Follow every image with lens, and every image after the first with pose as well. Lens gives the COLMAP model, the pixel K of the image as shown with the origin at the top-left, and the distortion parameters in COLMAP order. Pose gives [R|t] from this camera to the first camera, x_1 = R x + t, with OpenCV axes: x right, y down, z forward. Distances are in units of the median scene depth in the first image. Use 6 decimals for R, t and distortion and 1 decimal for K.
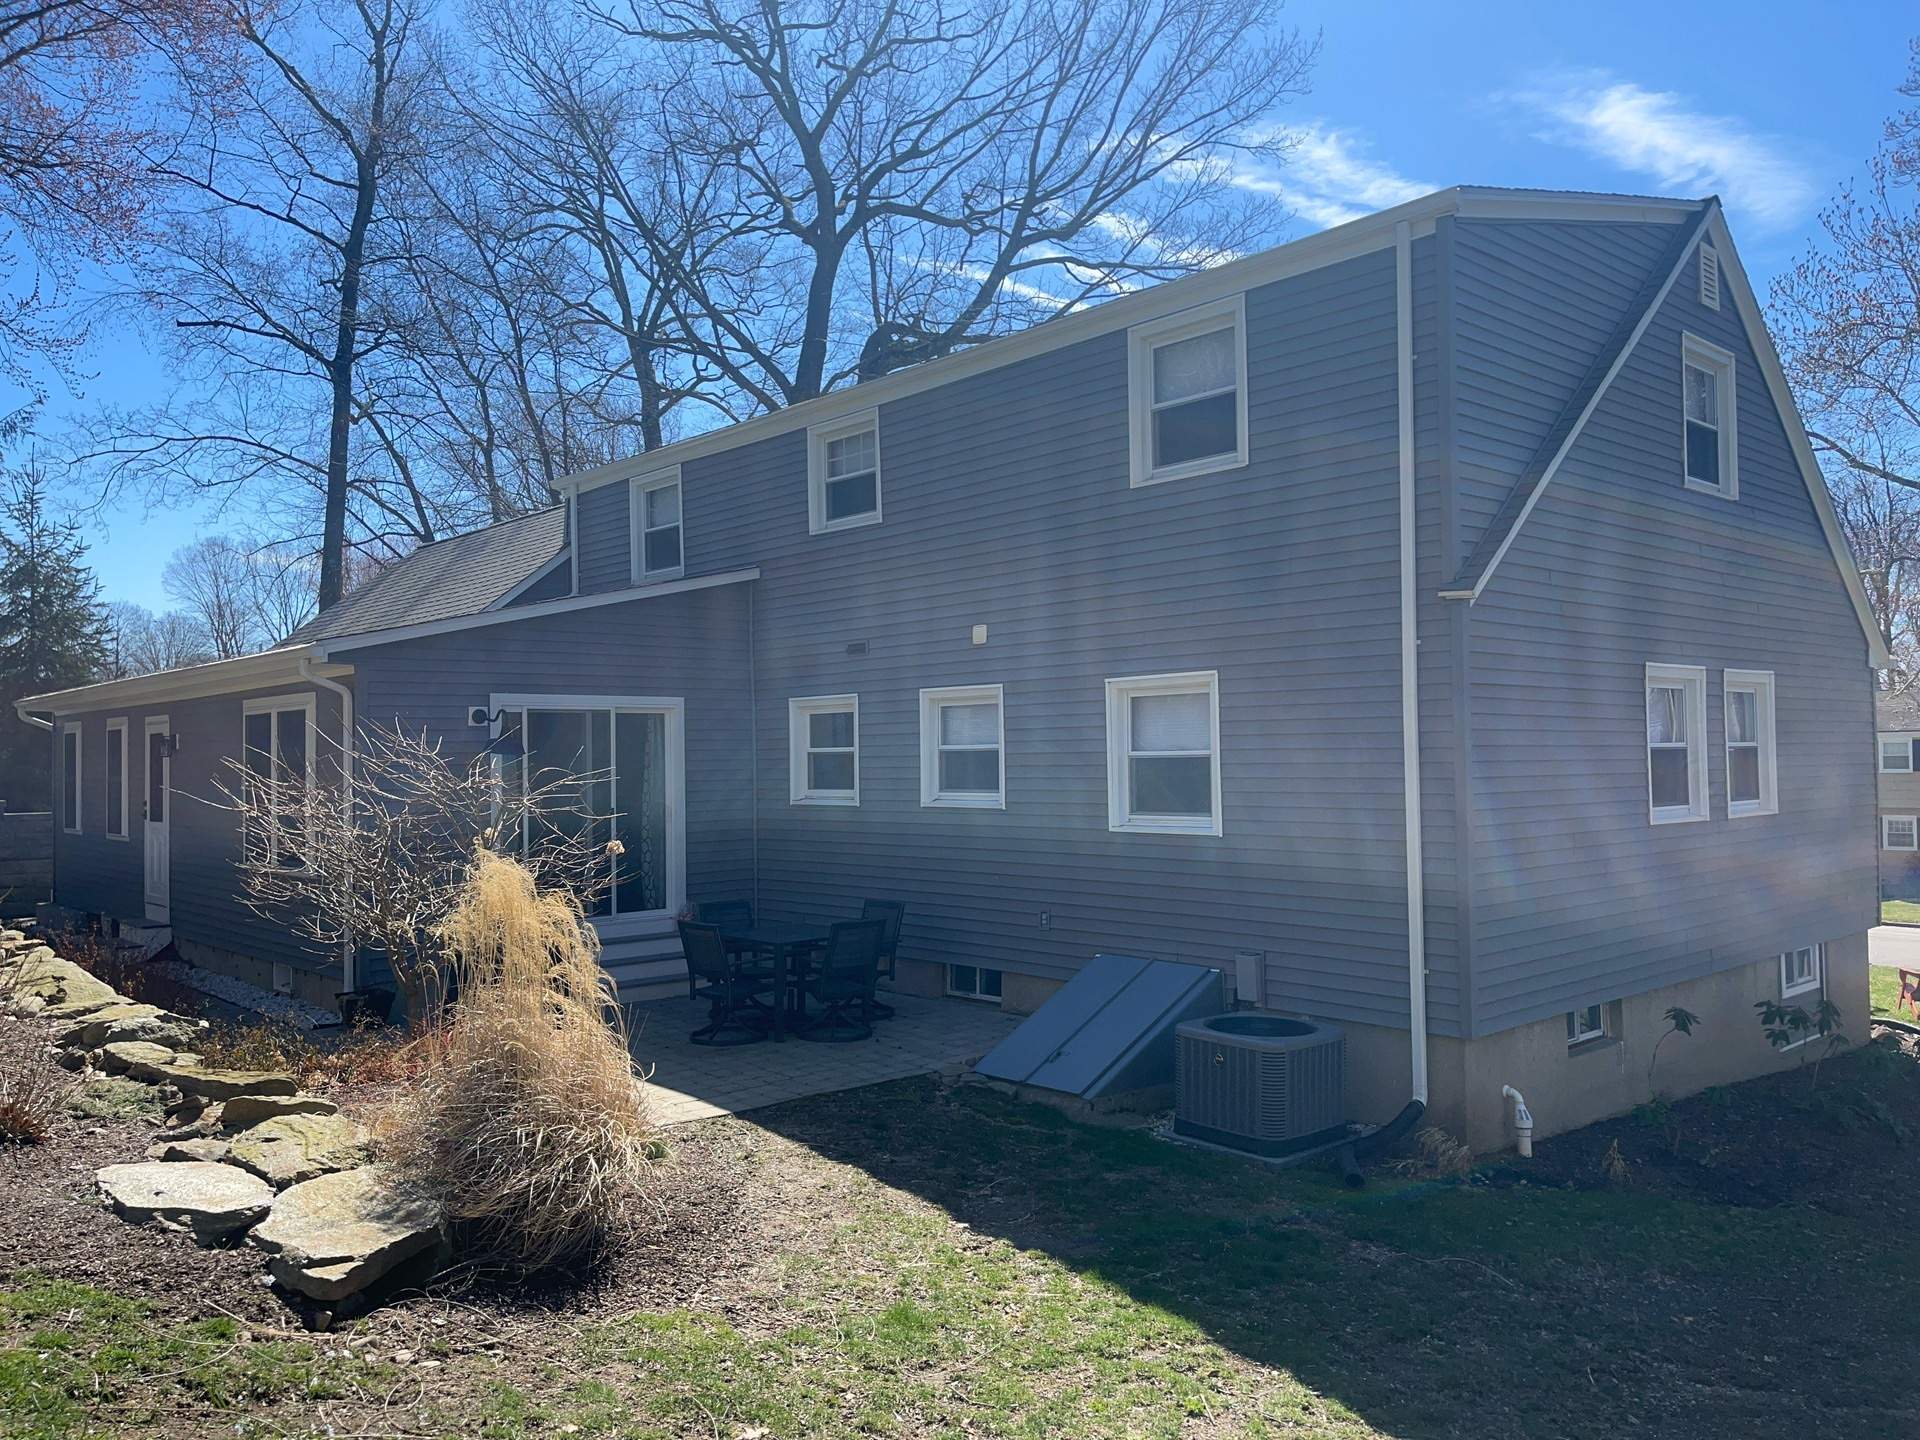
lens RADIAL K [[1449.8, 0, 971.6], [0, 1449.8, 729.6], [0, 0, 1]] dist [0.094547, -0.129121]
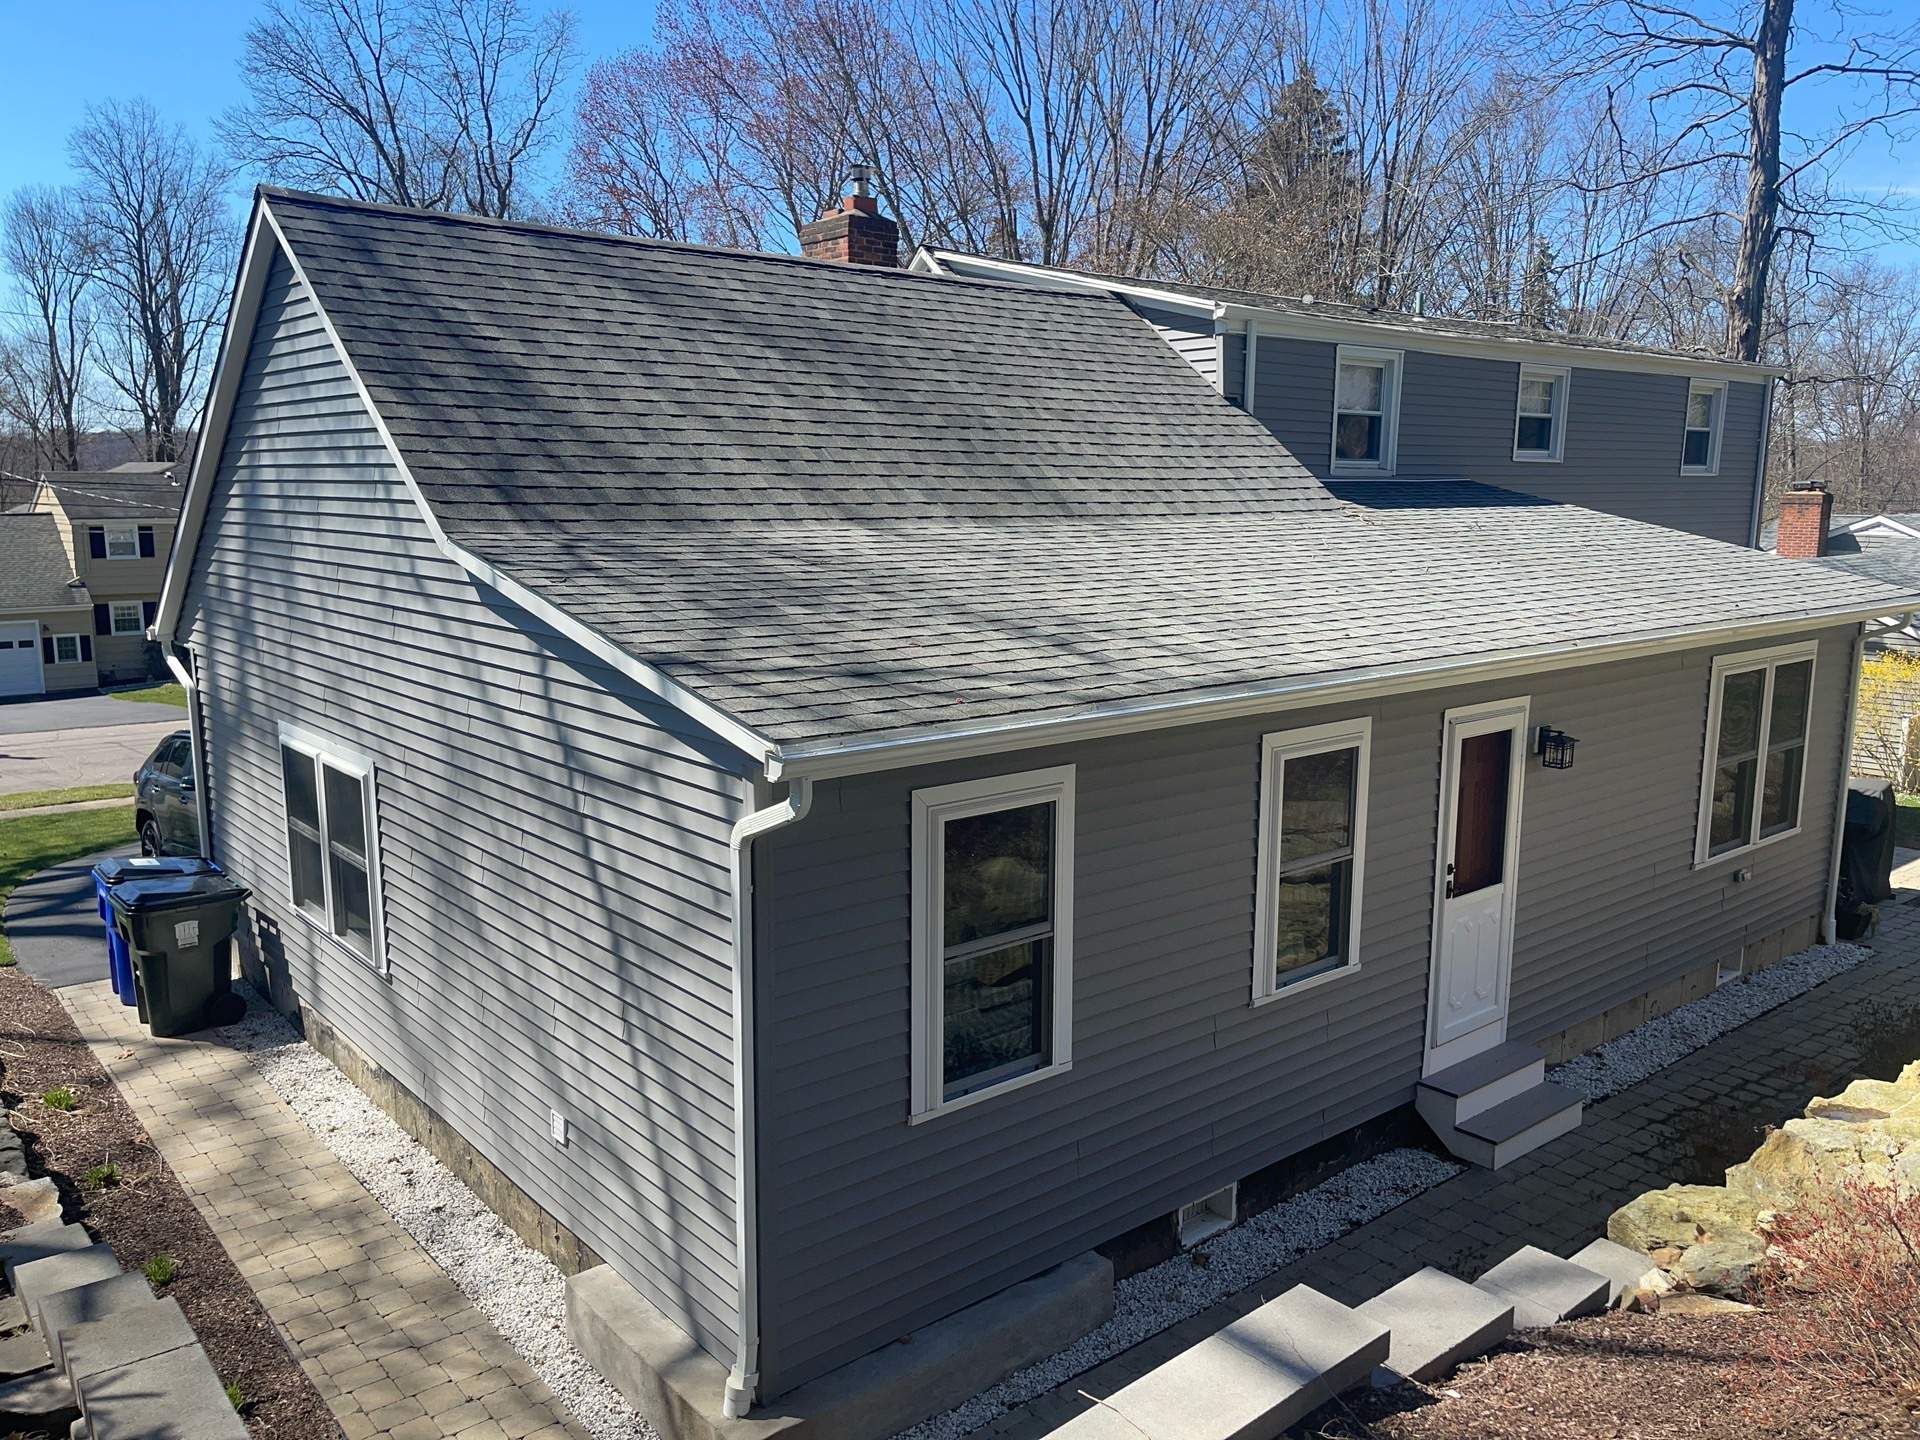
lens RADIAL K [[1449.8, 0, 971.6], [0, 1449.8, 729.6], [0, 0, 1]] dist [0.094547, -0.129121]
pose [[0.028910, -0.154490, 0.987571, -1.335212], [-0.026891, 0.987506, 0.155268, -0.095998], [-0.999220, -0.031045, 0.024394, 1.436919]]
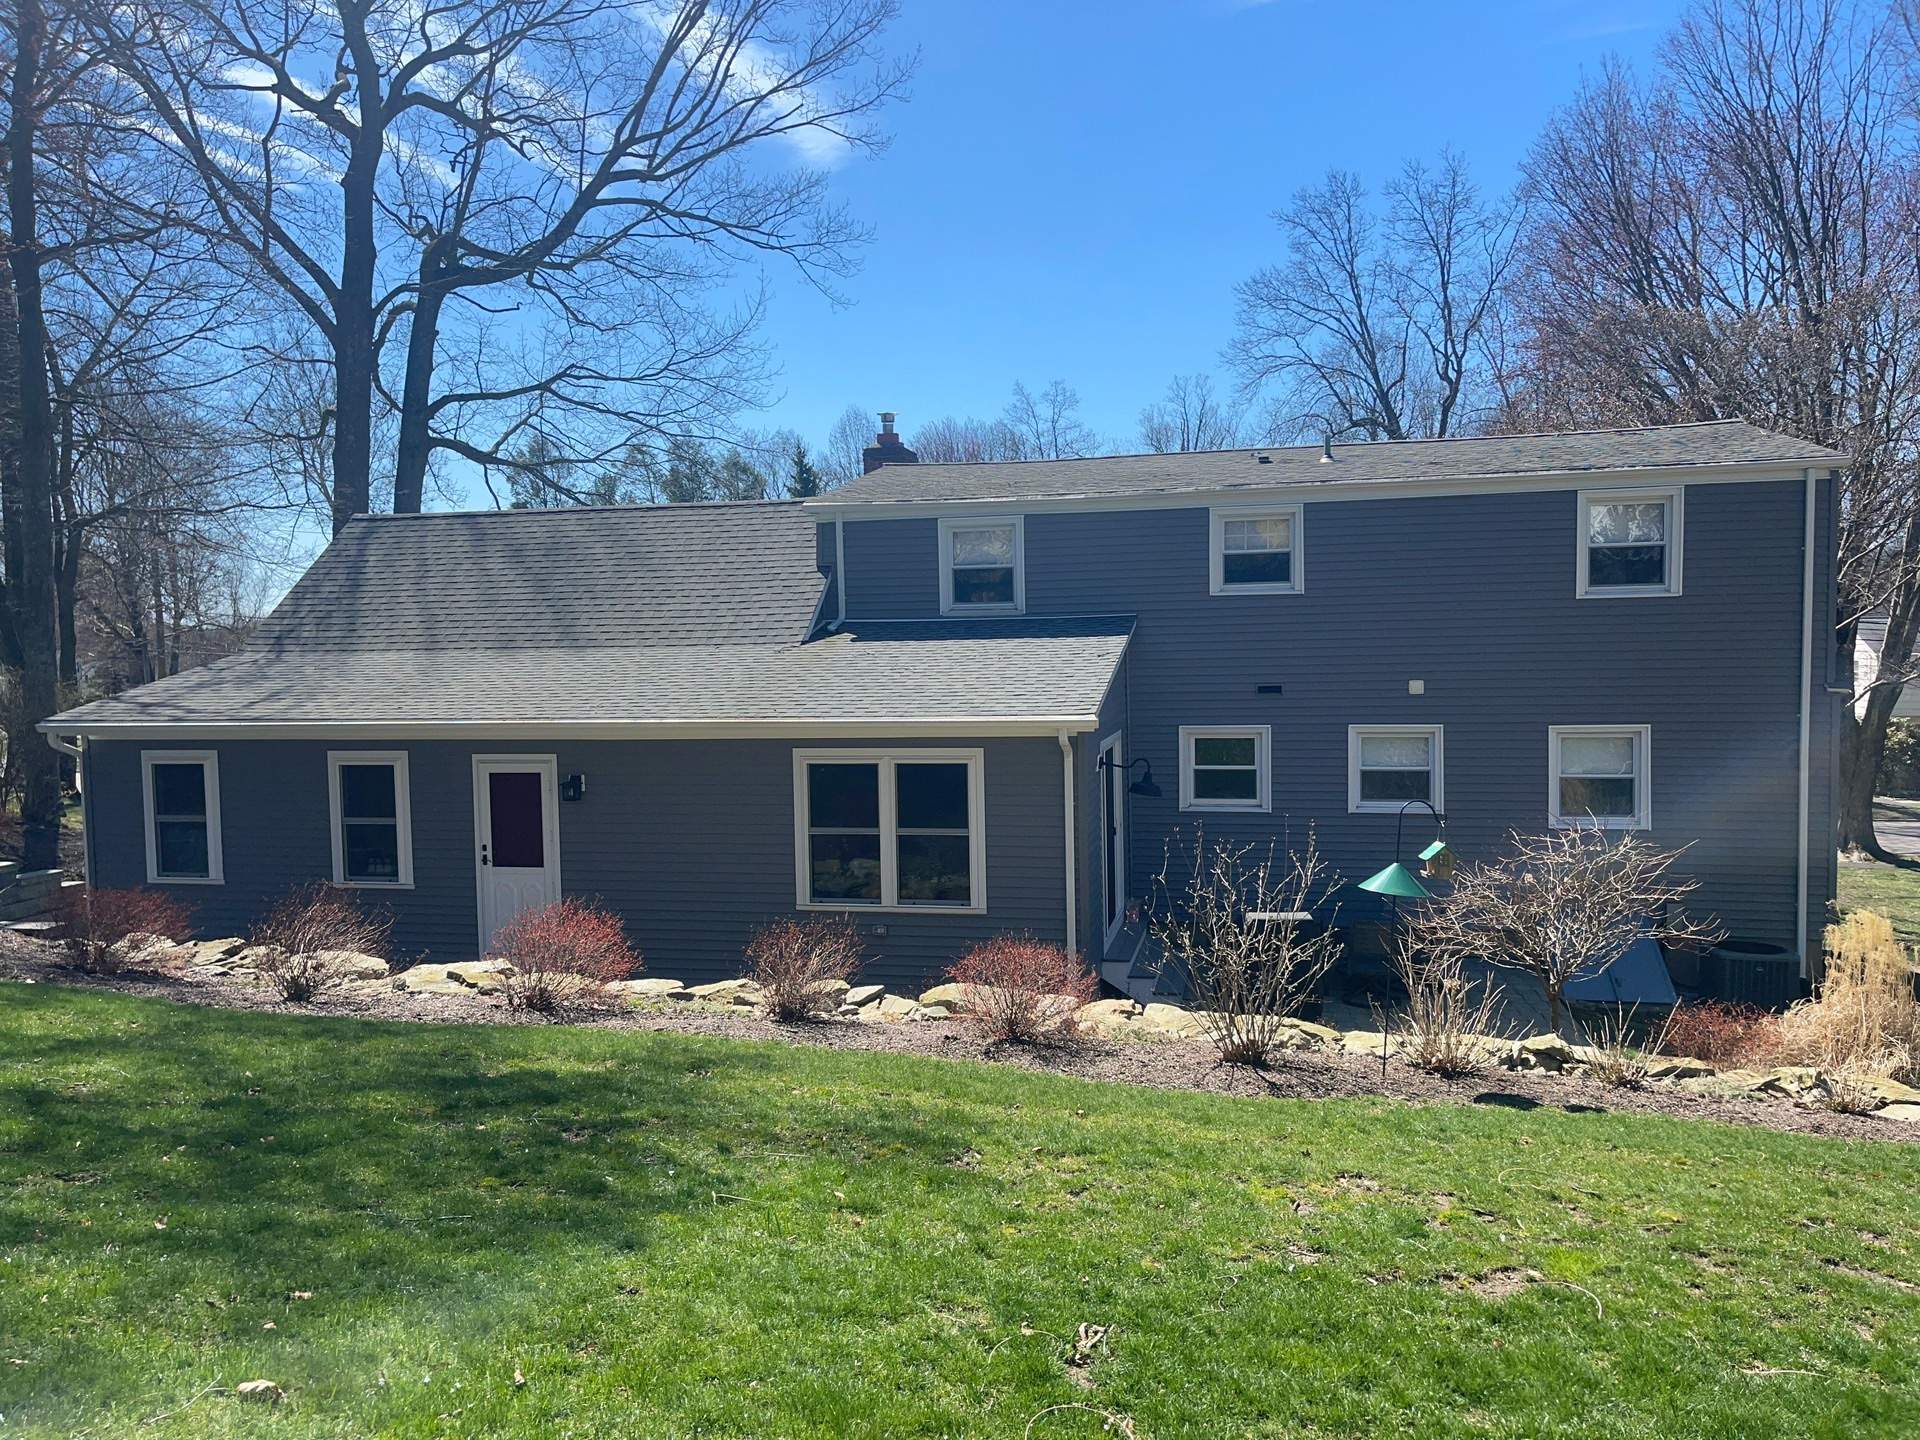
lens RADIAL K [[1449.8, 0, 971.6], [0, 1449.8, 729.6], [0, 0, 1]] dist [0.094547, -0.129121]
pose [[0.822365, -0.040877, 0.567490, -1.021393], [-0.002679, 0.997127, 0.075707, -0.117100], [-0.568954, -0.063779, 0.819892, 0.092469]]
